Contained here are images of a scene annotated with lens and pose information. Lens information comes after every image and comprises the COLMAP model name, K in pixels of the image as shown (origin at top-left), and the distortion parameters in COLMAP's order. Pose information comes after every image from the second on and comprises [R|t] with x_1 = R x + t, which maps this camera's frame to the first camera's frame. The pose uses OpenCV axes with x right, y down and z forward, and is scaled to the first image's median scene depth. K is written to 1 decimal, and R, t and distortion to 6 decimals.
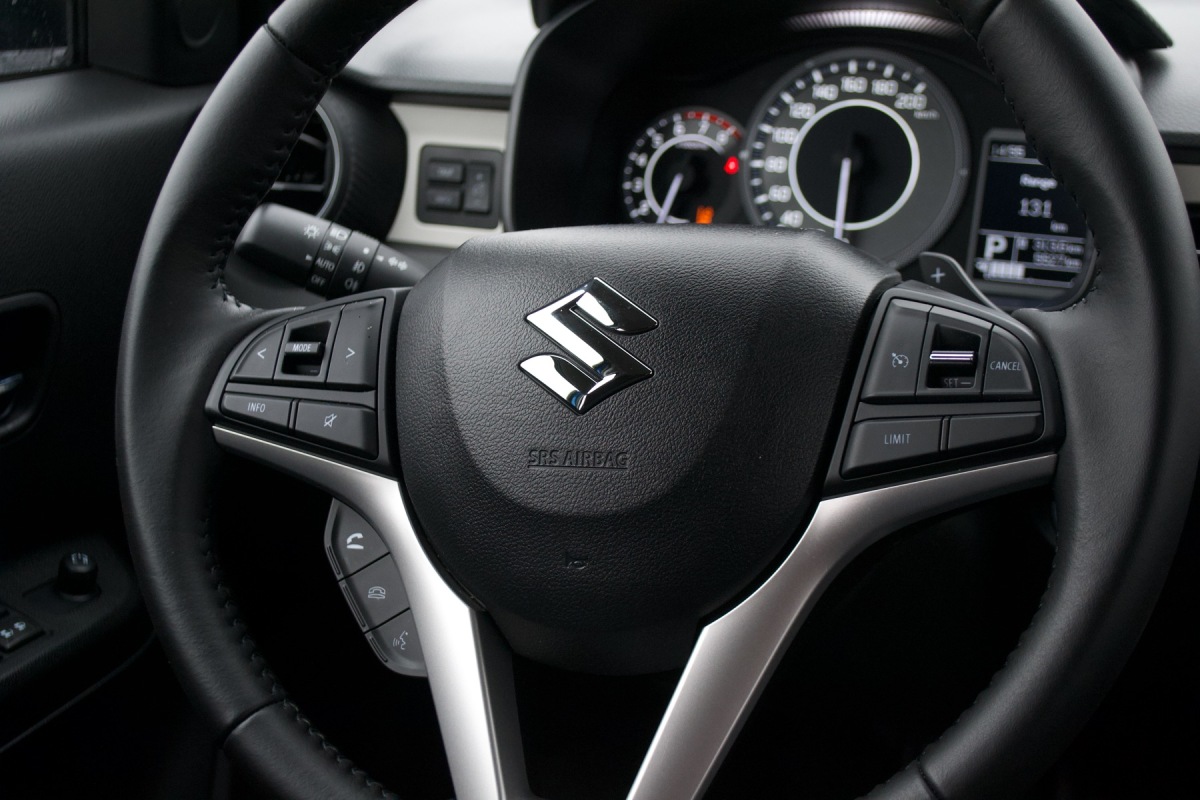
lens RADIAL K [[1759.4, 0, 574.6], [0, 1759.4, 392.0], [0, 0, 1]] dist [-0.039079, 0.000000]
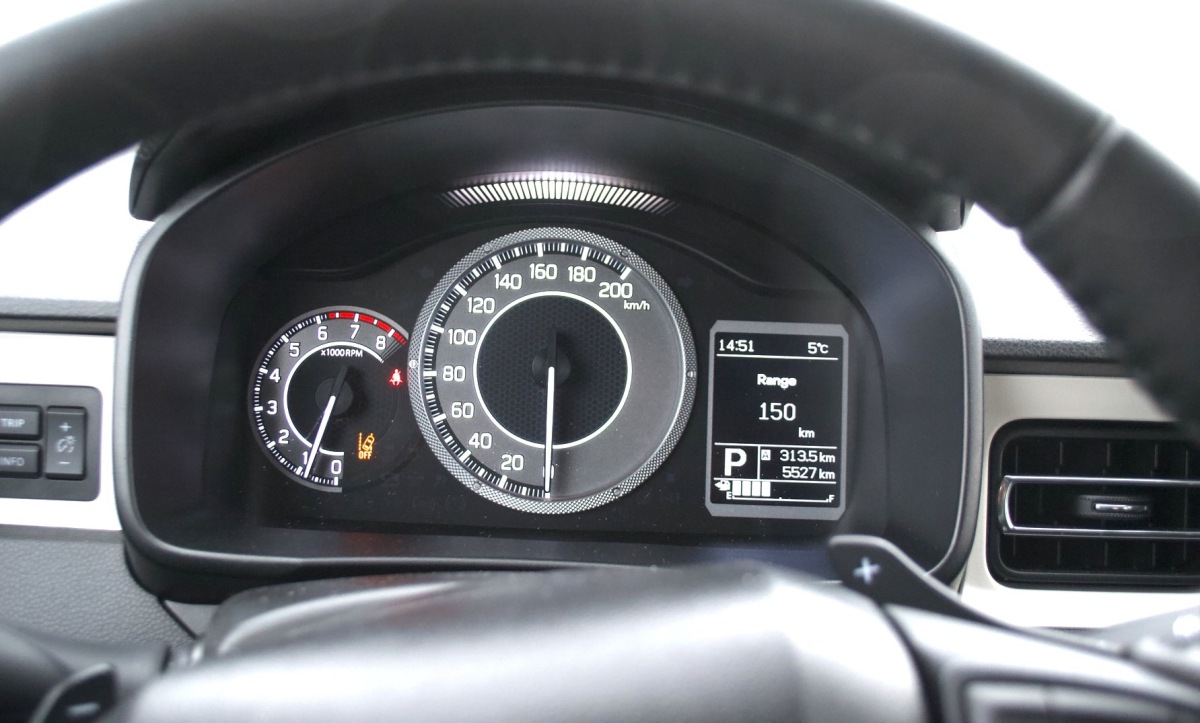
lens RADIAL K [[1333.6, 0, 579.3], [0, 1333.6, 320.3], [0, 0, 1]] dist [-0.057629, 0.000000]
pose [[0.916697, -0.059900, 0.395069, -0.074471], [0.088278, 0.994629, -0.054032, -0.122128], [-0.389711, 0.084407, 0.917061, 0.444291]]
